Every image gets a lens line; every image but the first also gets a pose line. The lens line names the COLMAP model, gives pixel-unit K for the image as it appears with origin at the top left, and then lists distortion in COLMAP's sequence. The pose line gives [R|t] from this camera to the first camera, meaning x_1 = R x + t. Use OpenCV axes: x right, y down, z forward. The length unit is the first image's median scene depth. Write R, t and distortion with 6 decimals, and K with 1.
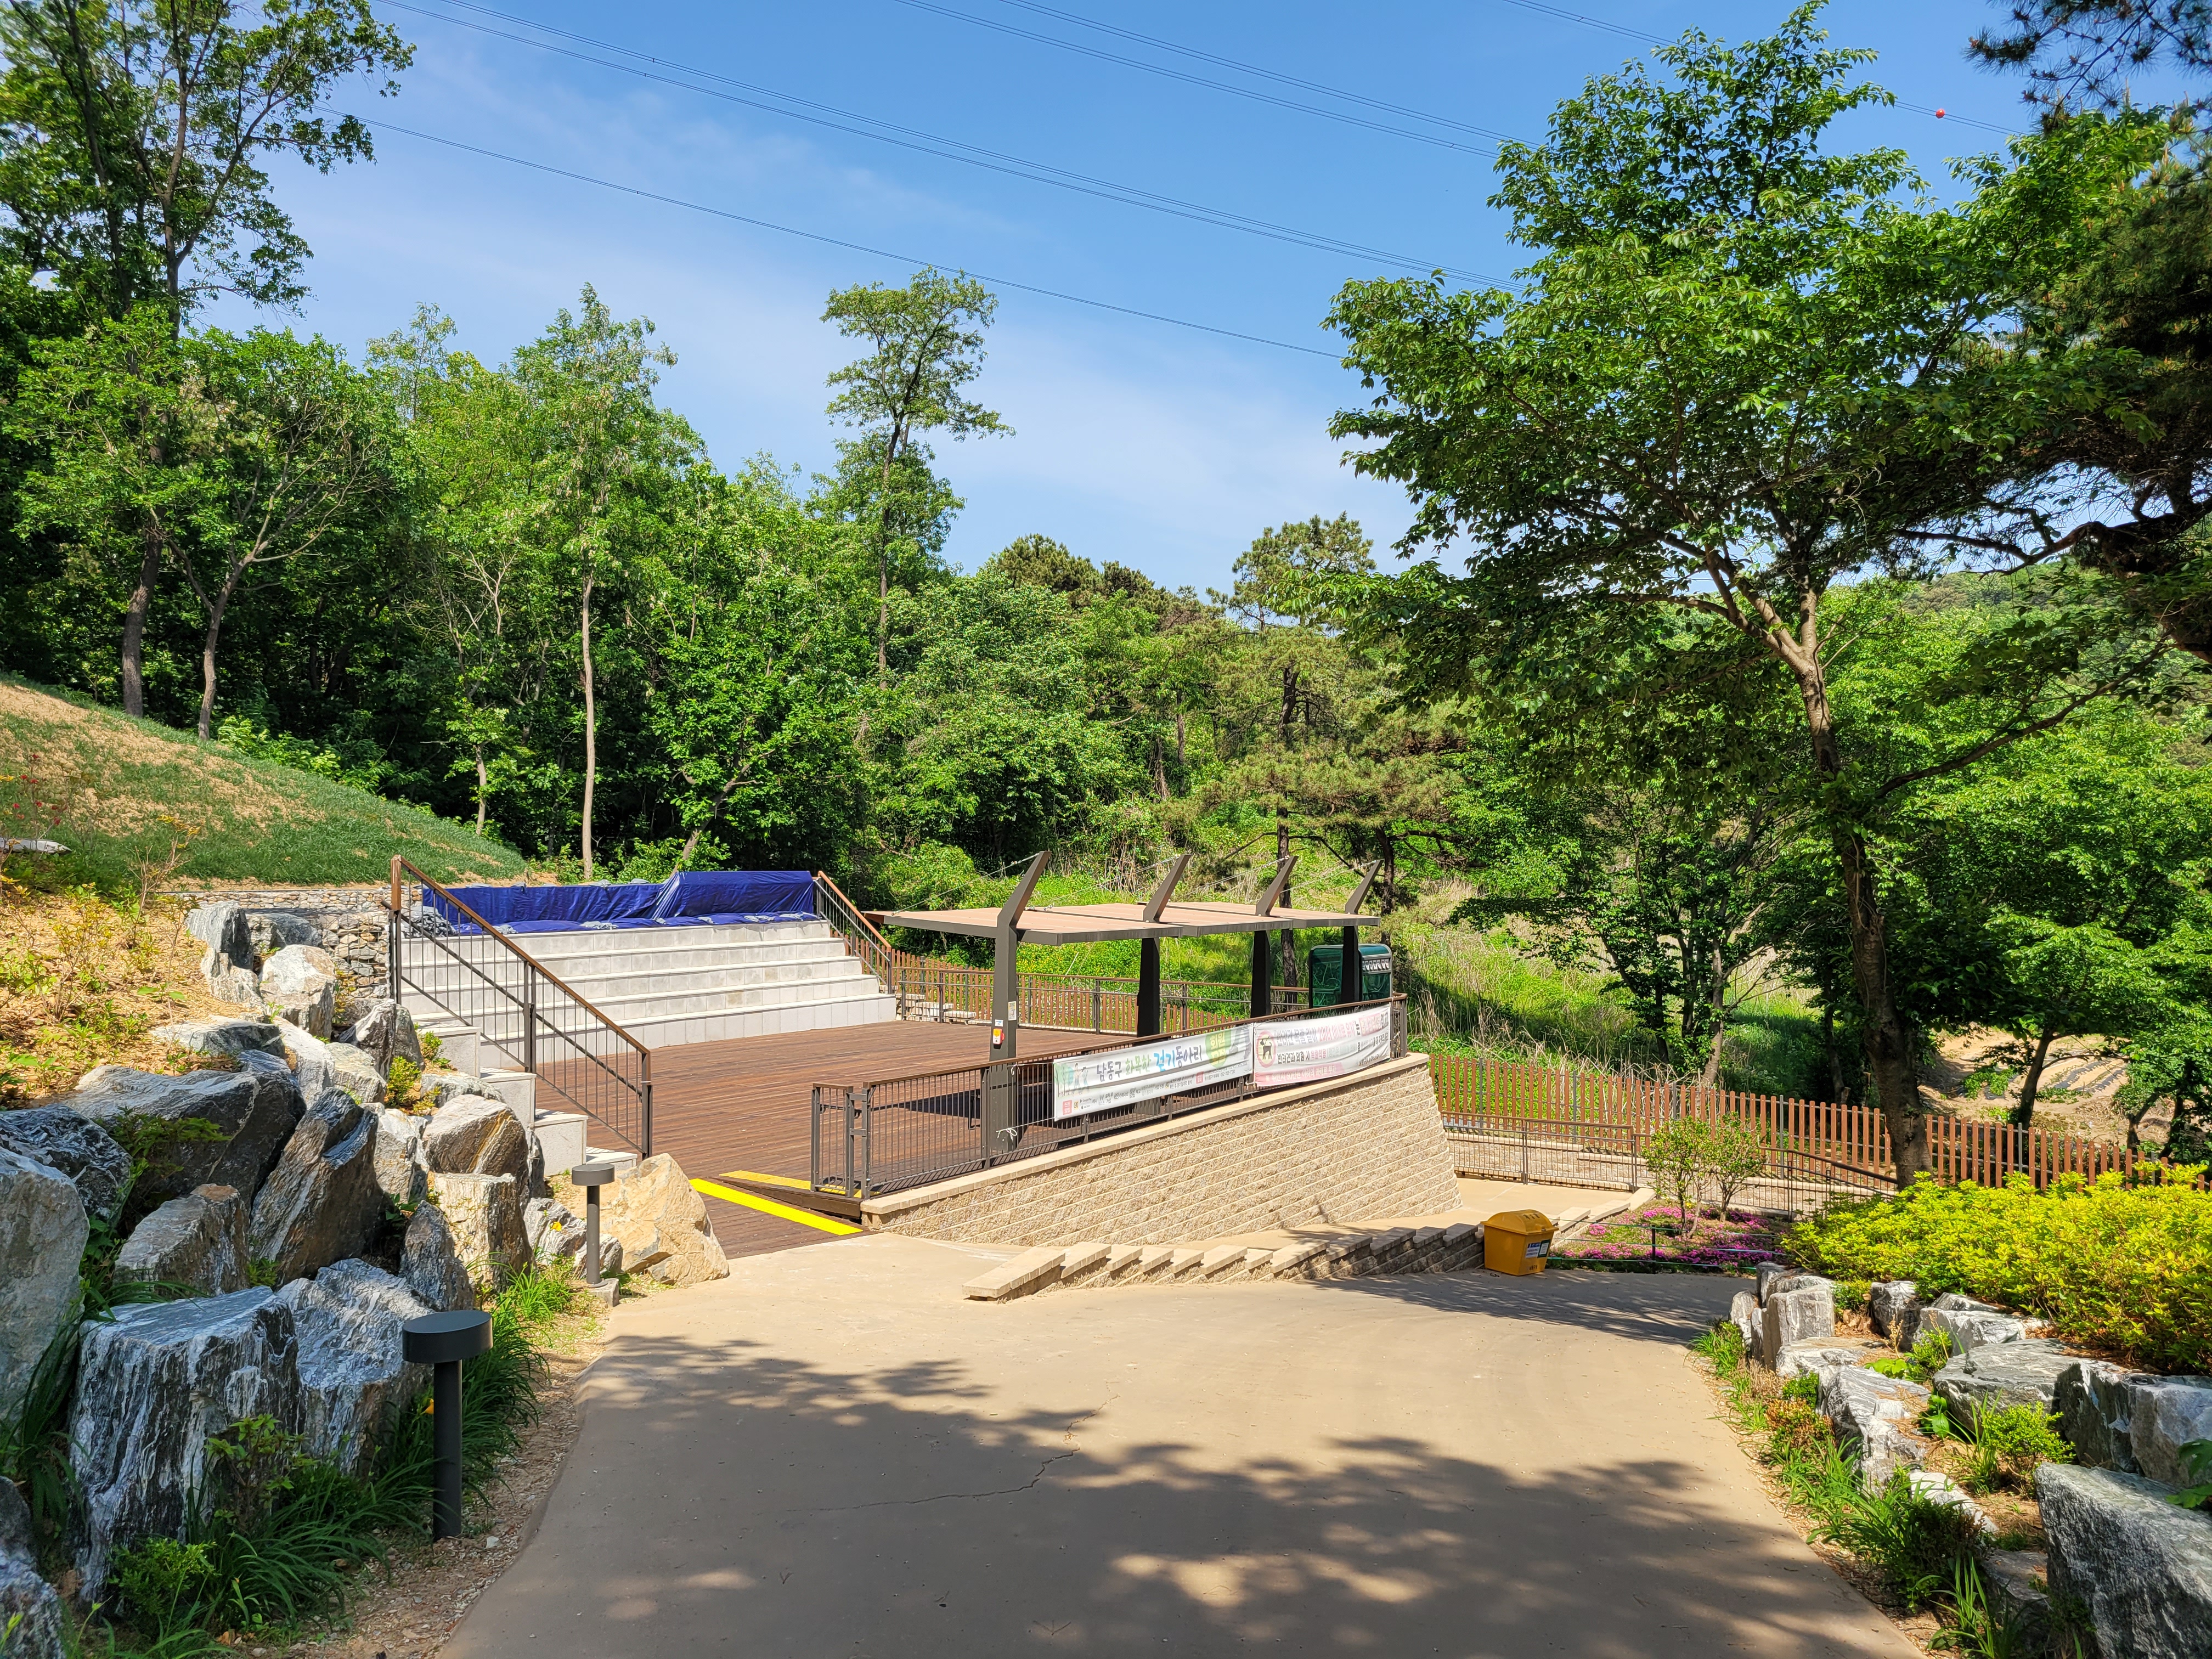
lens RADIAL K [[1755.6, 0, 1104.0], [0, 1755.6, 711.0], [0, 0, 1]] dist [0.013938, 0.001070]
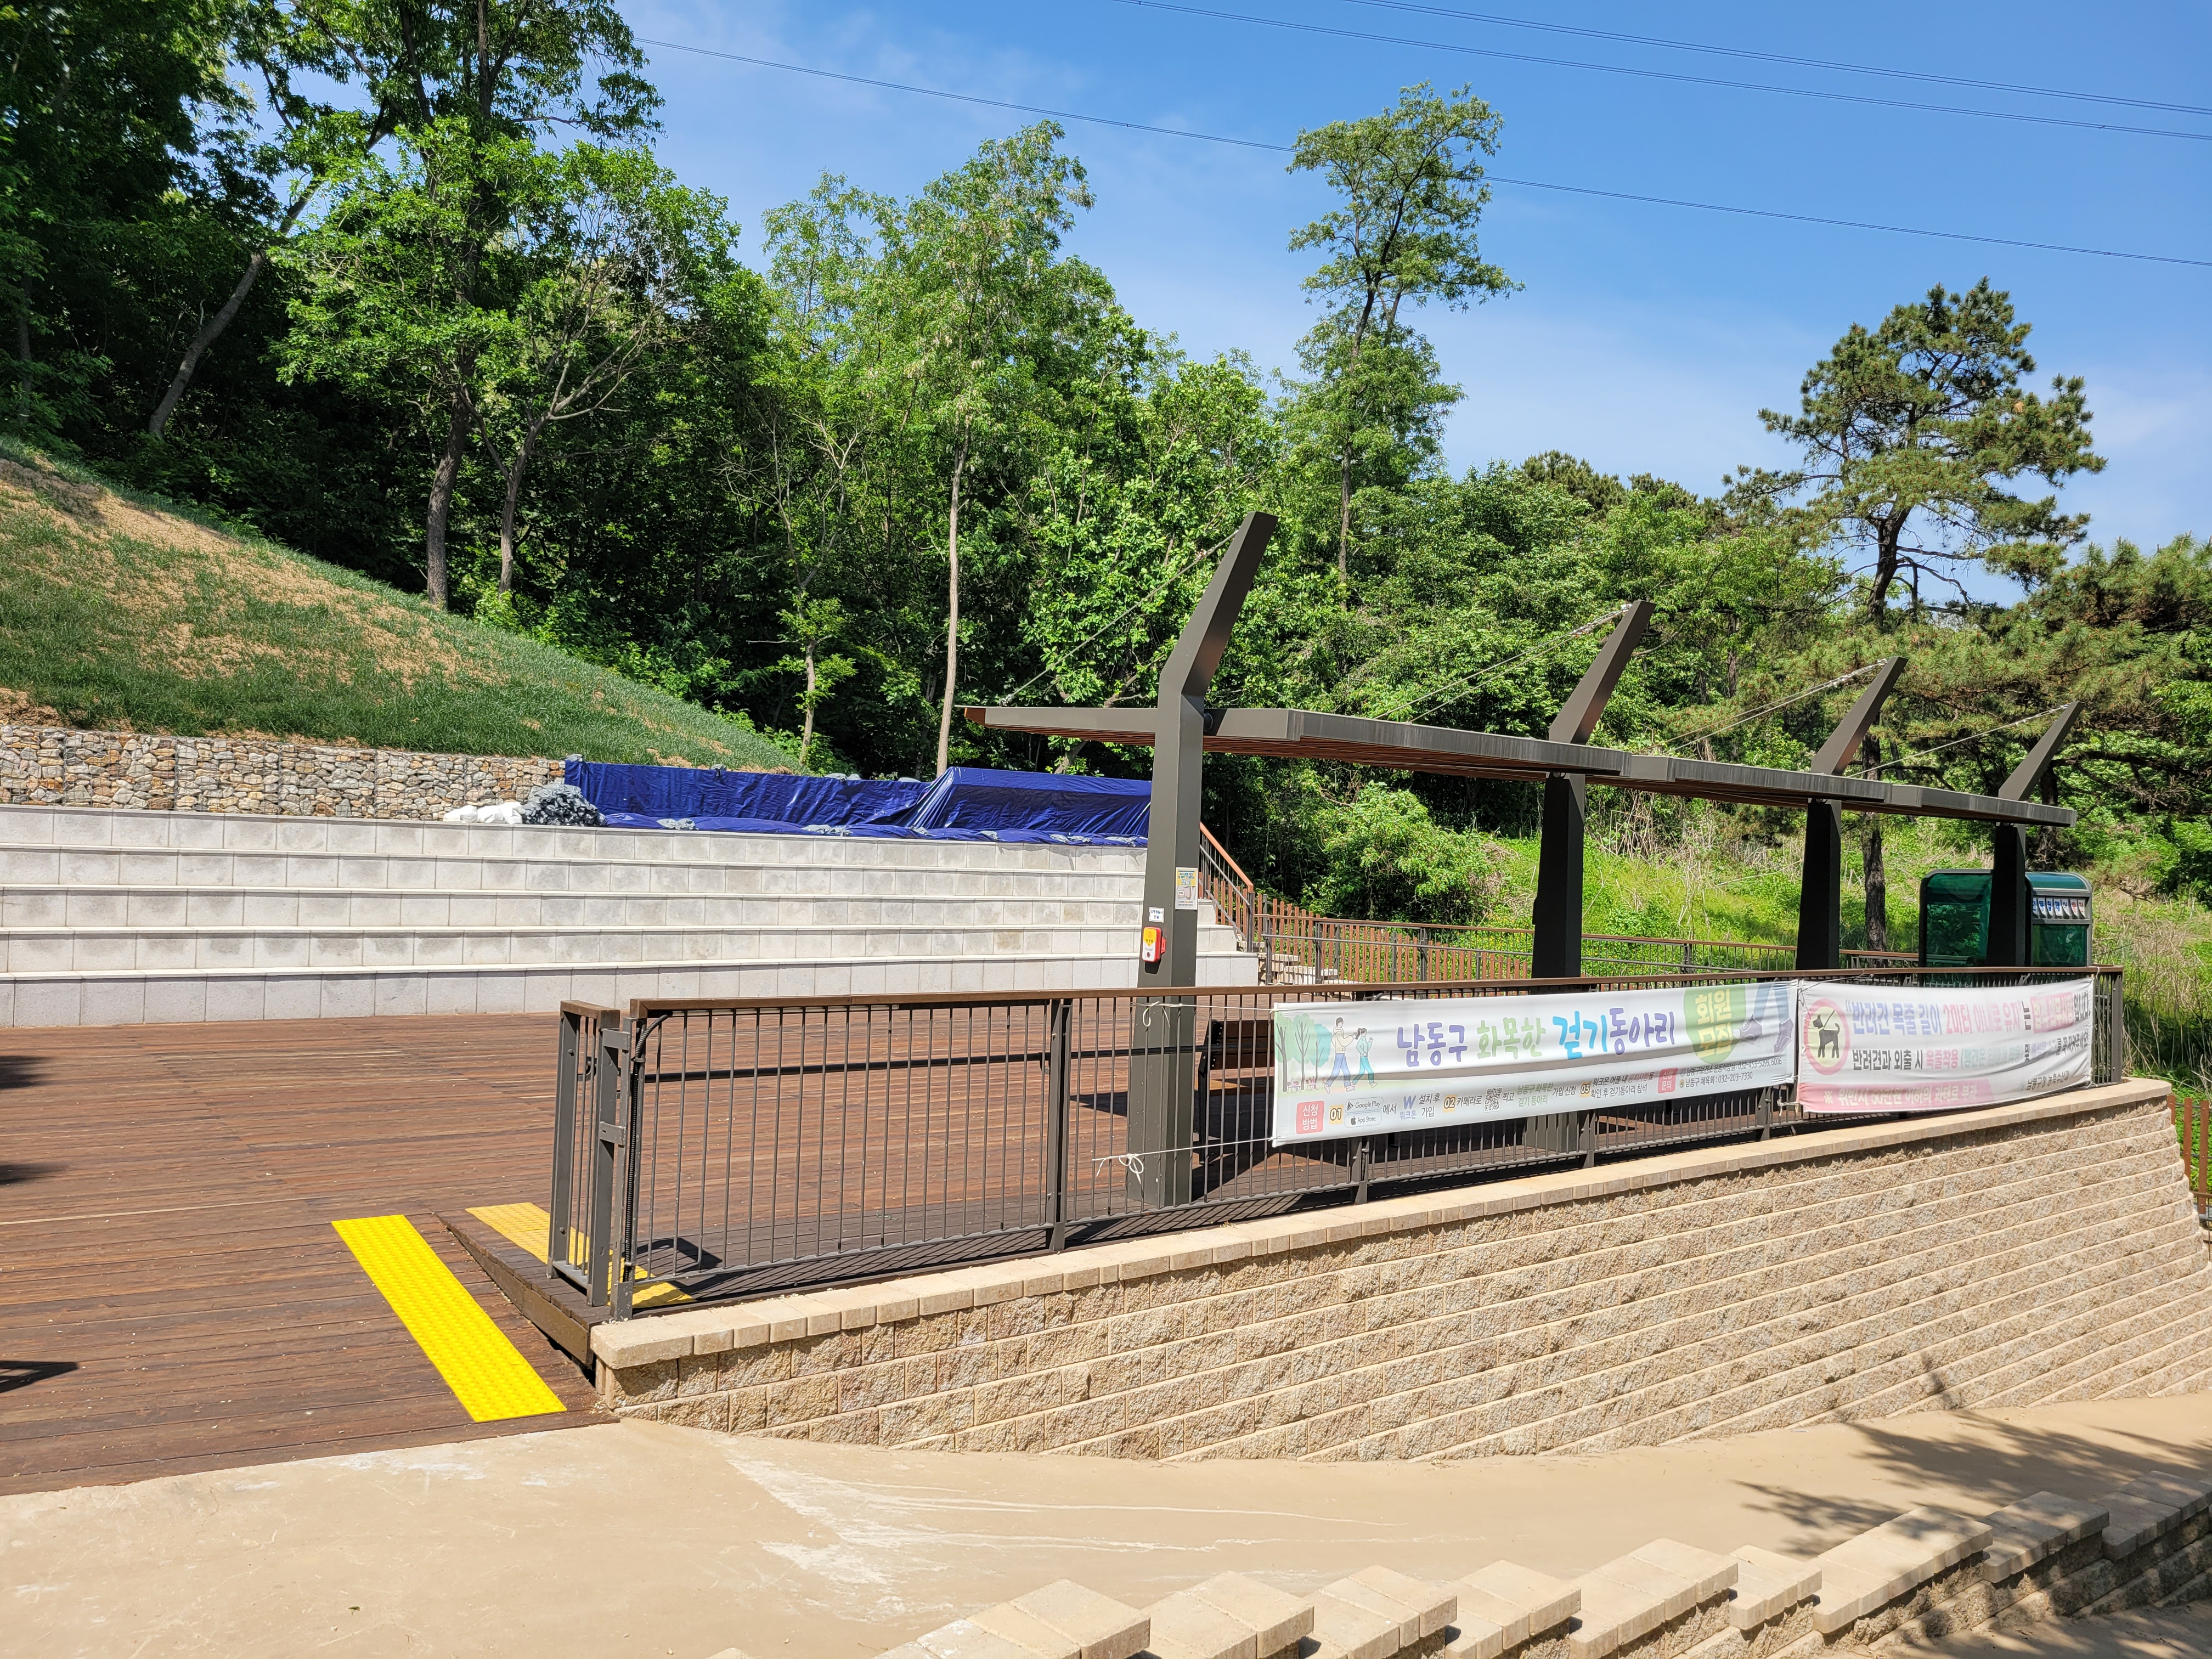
lens RADIAL K [[1688.1, 0, 1122.6], [0, 1688.1, 826.3], [0, 0, 1]] dist [0.031666, -0.034051]
pose [[0.951265, 0.018886, -0.307796, 0.066185], [-0.004101, 0.998809, 0.048611, 0.147711], [0.308348, -0.044980, 0.950210, 0.654320]]
